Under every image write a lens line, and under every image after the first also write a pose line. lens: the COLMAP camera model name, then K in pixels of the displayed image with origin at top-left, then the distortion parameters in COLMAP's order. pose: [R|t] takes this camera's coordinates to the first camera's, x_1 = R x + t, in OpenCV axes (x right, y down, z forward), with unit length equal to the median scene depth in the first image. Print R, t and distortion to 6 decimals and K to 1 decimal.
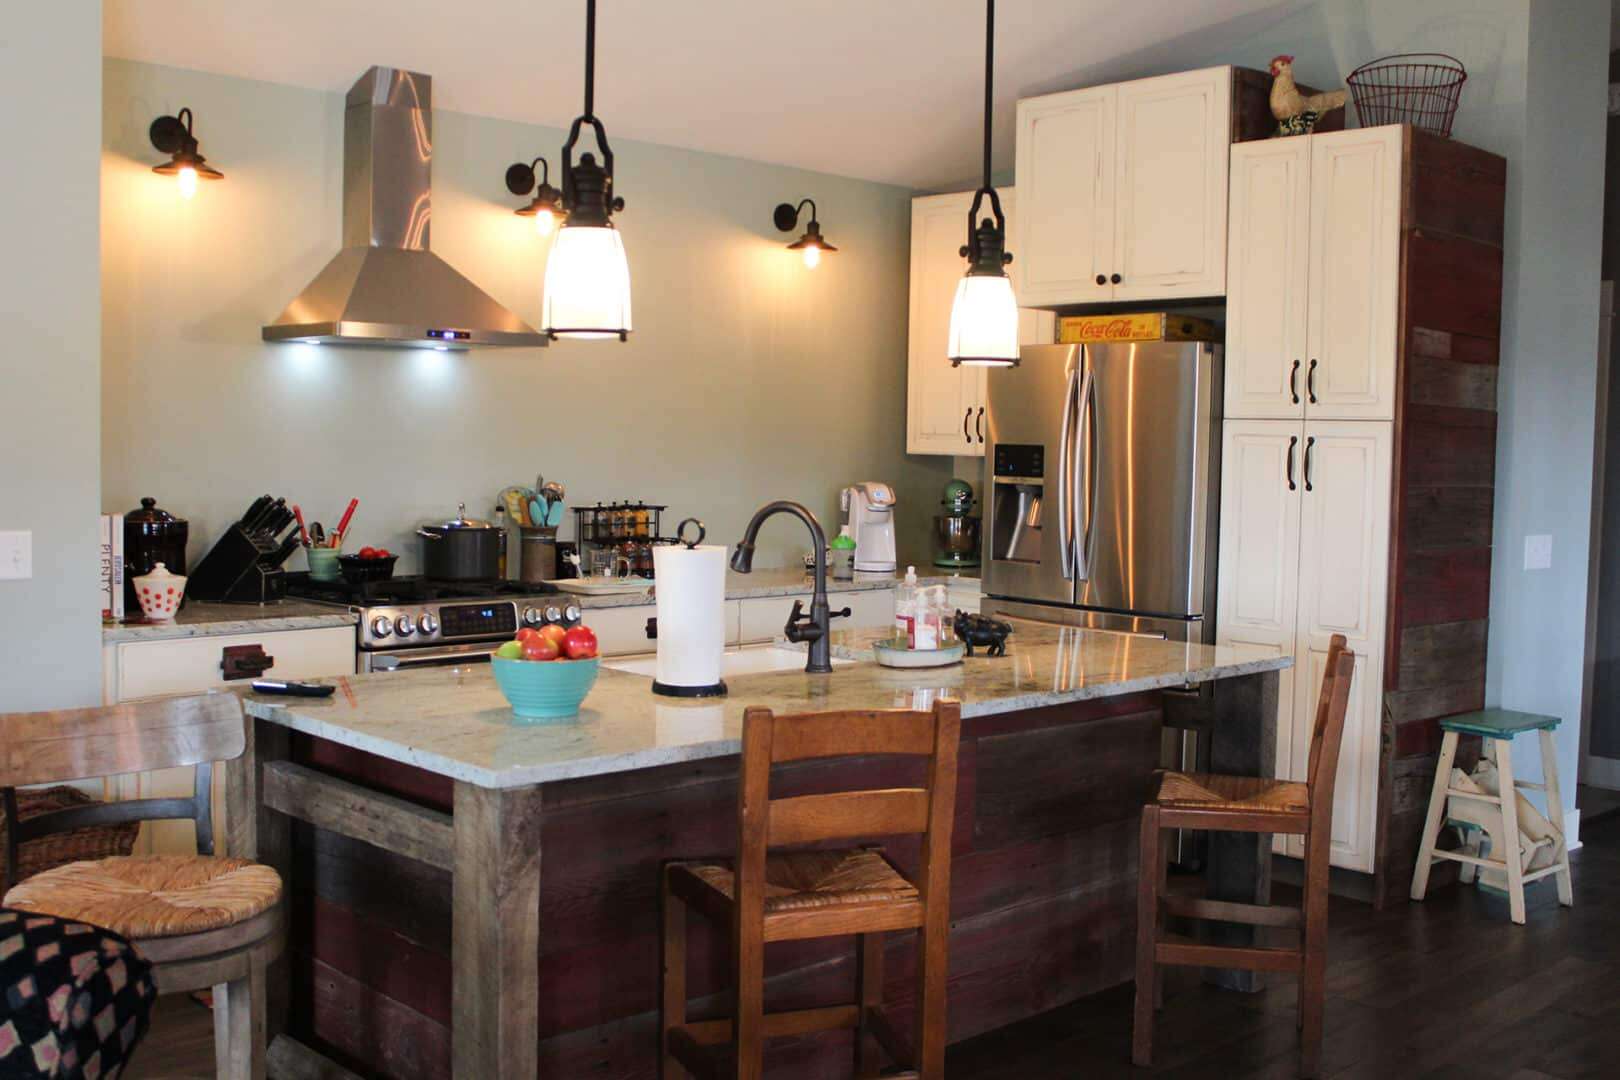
lens RADIAL K [[1697.3, 0, 810.0], [0, 1697.3, 540.0], [0, 0, 1]] dist [-0.099921, -0.015019]
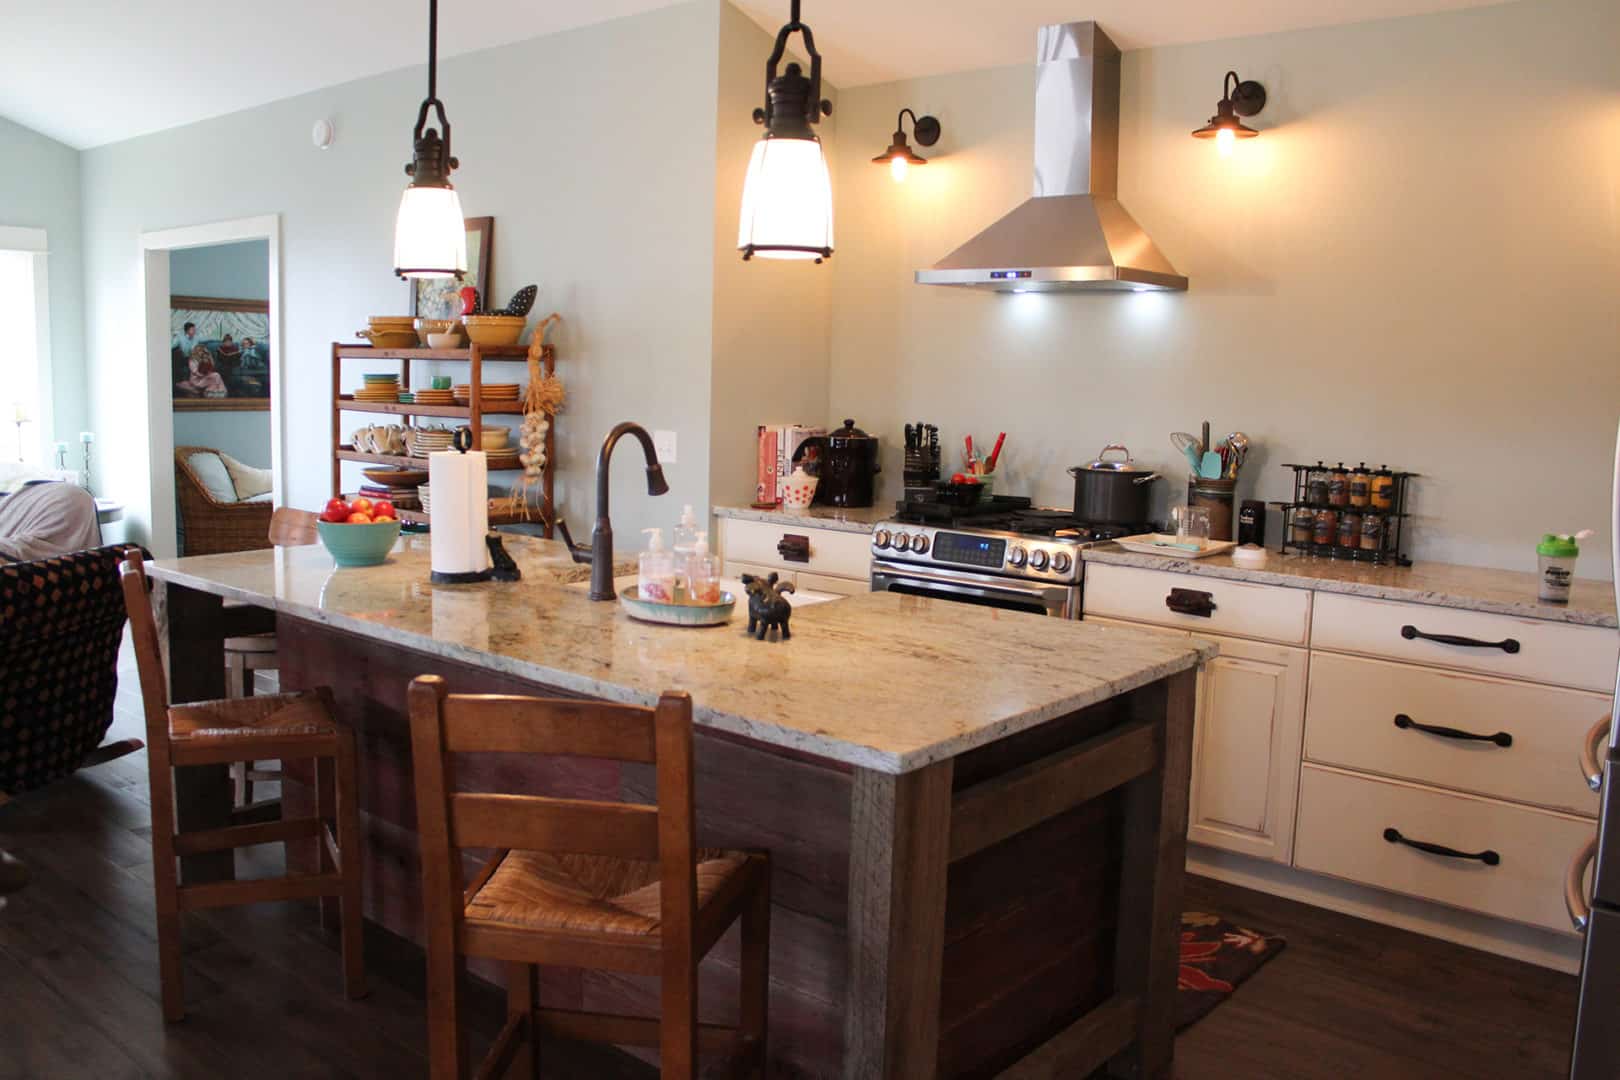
lens RADIAL K [[1342.6, 0, 810.0], [0, 1342.6, 540.0], [0, 0, 1]] dist [-0.144663, 0.003044]
pose [[0.119450, 0.111853, -0.986519, 0.605107], [-0.085438, 0.991106, 0.102028, -0.034397], [0.989157, 0.072099, 0.127944, 0.806334]]
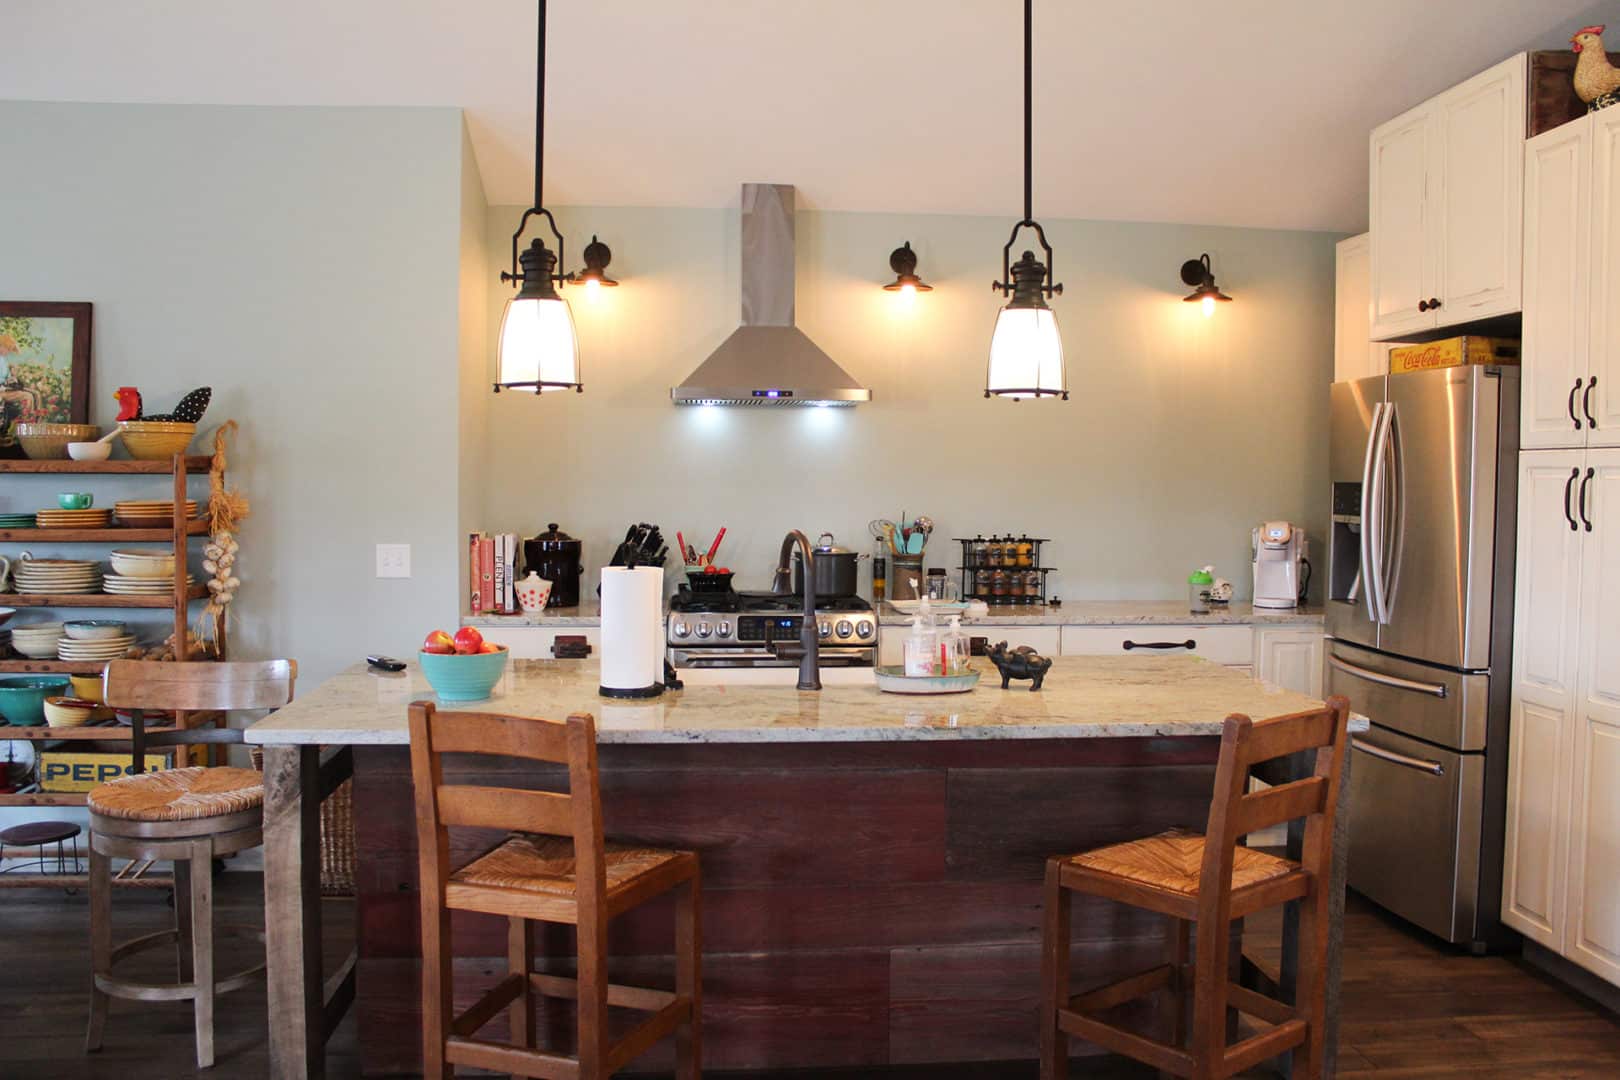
lens RADIAL K [[1356.7, 0, 810.0], [0, 1356.7, 540.0], [0, 0, 1]] dist [-0.152172, 0.136168]
pose [[0.787817, 0.017226, -0.615668, 0.422376], [-0.031509, 0.999427, -0.012356, -0.004657], [0.615103, 0.029133, 0.787909, 0.254190]]
